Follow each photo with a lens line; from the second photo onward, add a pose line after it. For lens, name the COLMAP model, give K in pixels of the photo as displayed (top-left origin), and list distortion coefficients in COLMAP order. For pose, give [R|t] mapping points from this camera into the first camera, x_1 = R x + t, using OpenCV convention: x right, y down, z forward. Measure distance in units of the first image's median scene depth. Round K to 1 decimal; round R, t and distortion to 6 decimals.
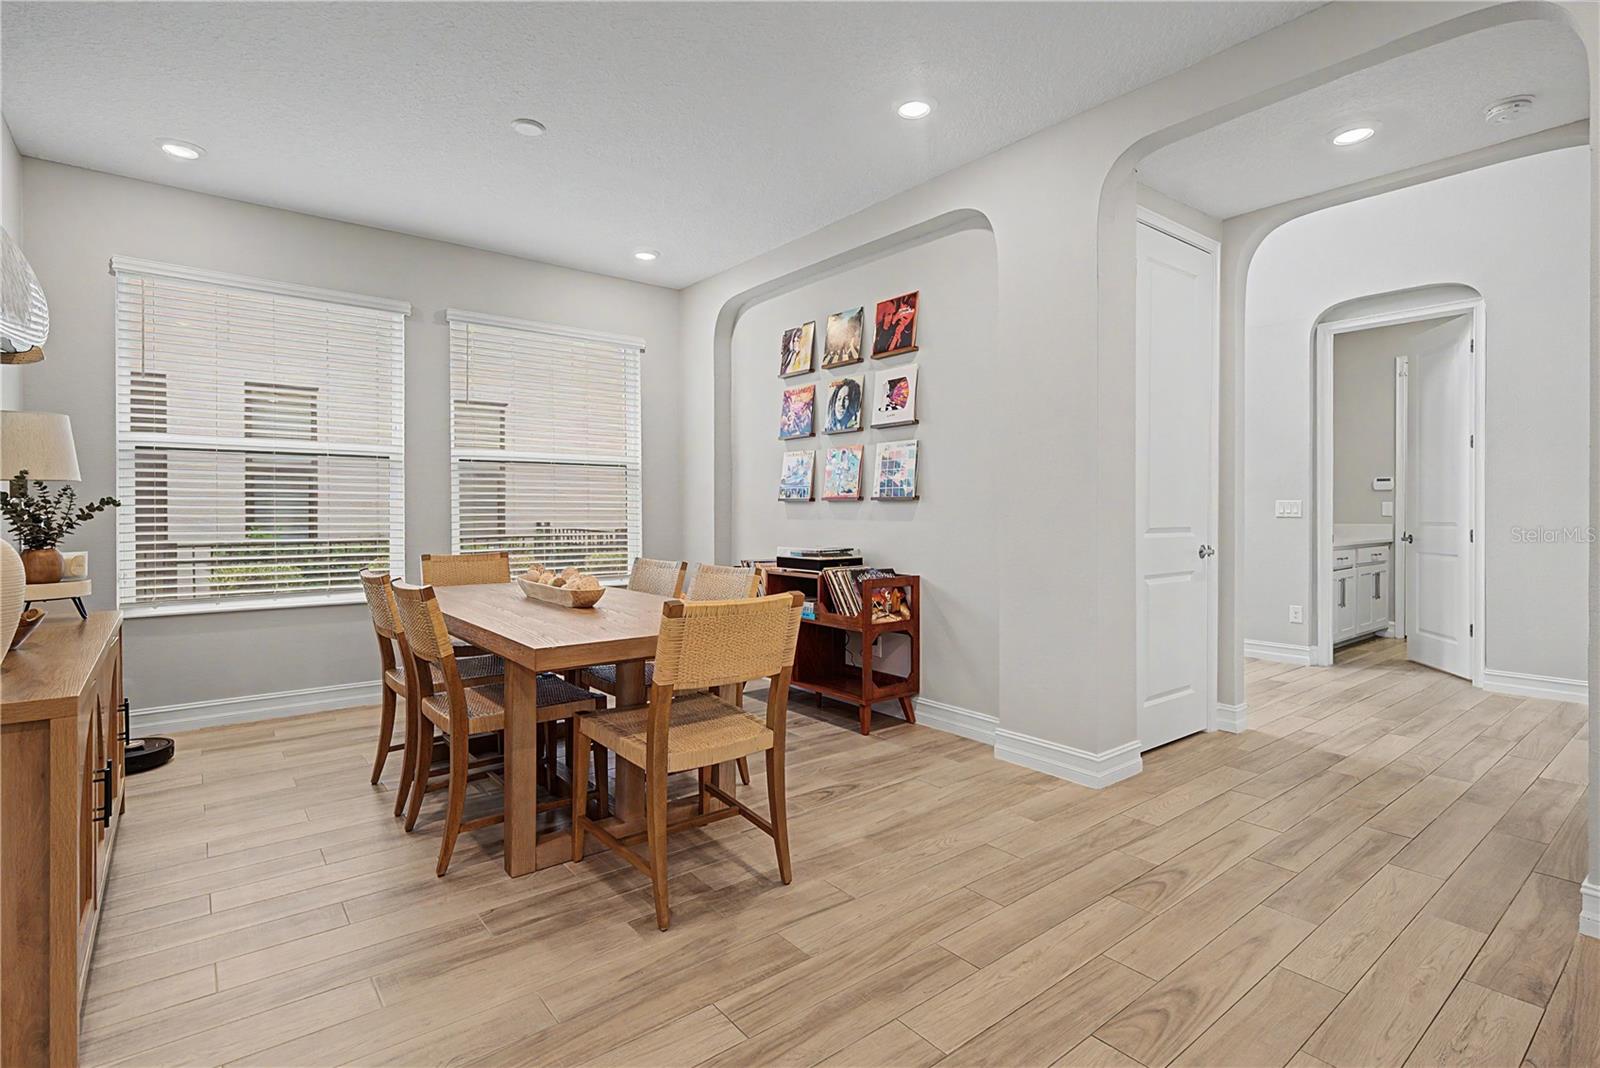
lens RADIAL K [[775.3, 0, 795.1], [0, 775.3, 520.6], [0, 0, 1]] dist [0.005352, -0.001083]
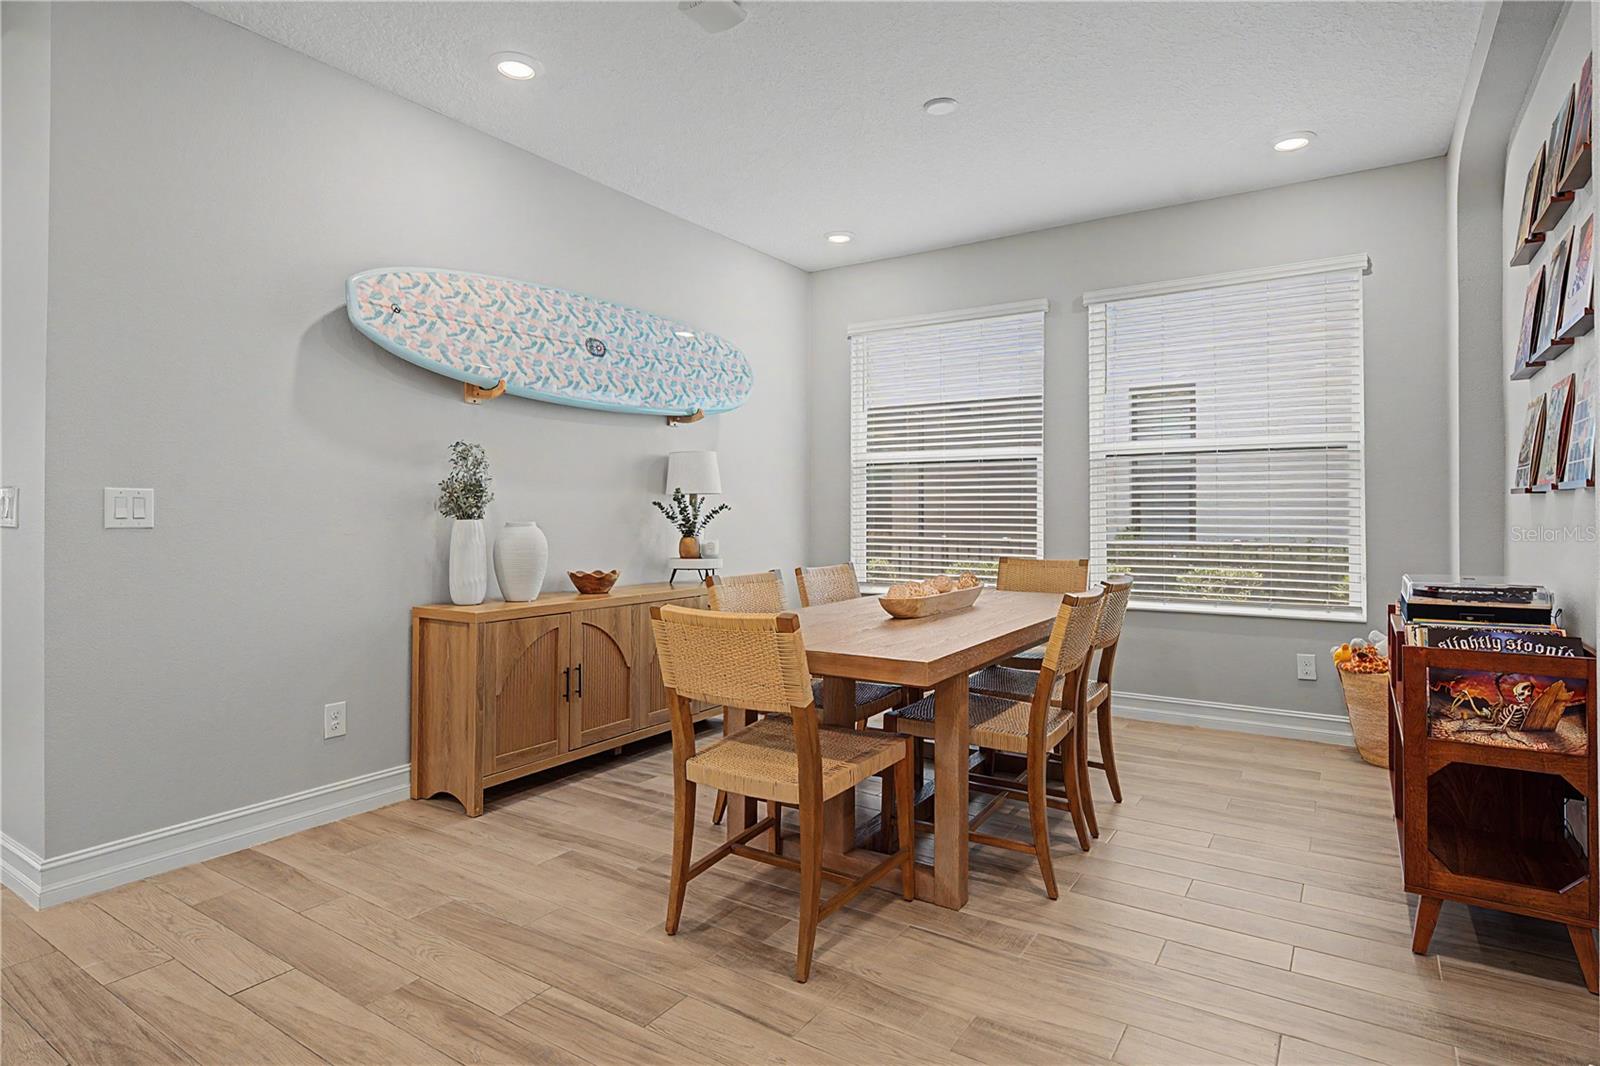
lens RADIAL K [[840.8, 0, 765.8], [0, 840.8, 507.1], [0, 0, 1]] dist [0.002712, -0.000675]
pose [[0.306895, -0.006664, -0.951720, 0.462030], [-0.010272, 0.999894, -0.010313, -0.005338], [0.951688, 0.012941, 0.306794, 0.399910]]
